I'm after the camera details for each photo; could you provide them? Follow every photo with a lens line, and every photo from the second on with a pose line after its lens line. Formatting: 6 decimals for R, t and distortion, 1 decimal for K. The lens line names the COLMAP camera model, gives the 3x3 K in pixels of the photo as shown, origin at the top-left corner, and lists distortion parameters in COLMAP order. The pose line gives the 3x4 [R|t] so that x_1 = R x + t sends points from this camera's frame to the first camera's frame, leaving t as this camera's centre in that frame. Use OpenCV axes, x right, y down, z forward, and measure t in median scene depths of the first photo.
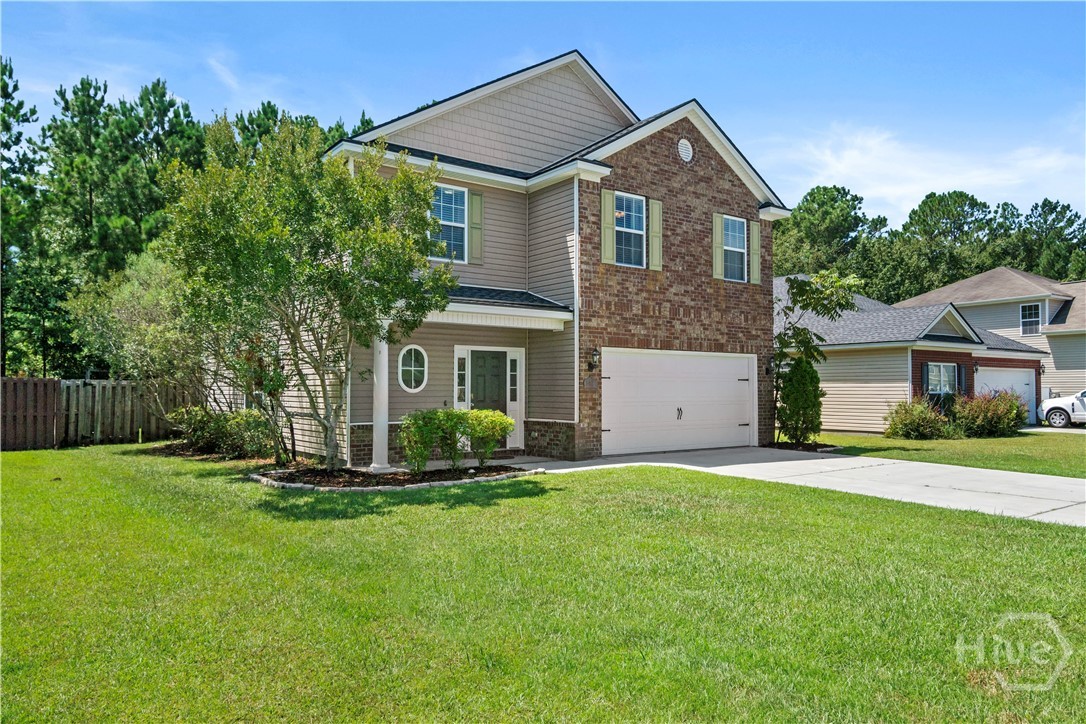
lens RADIAL K [[718.0, 0, 540.4], [0, 718.0, 361.9], [0, 0, 1]] dist [0.003571, 0.000171]
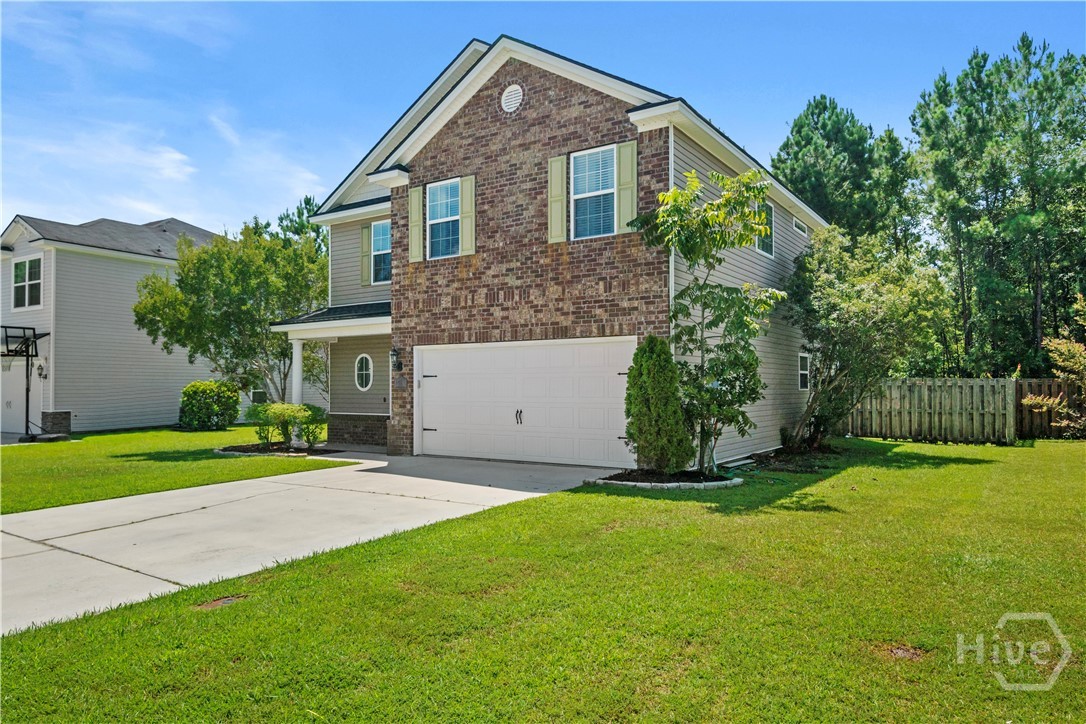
lens RADIAL K [[718.0, 0, 540.8], [0, 718.0, 369.9], [0, 0, 1]] dist [0.003571, 0.000171]
pose [[0.345016, -0.025628, -0.938247, 1.017204], [0.040033, 0.999119, -0.012569, 0.030190], [0.937743, -0.033224, 0.345738, 0.762812]]
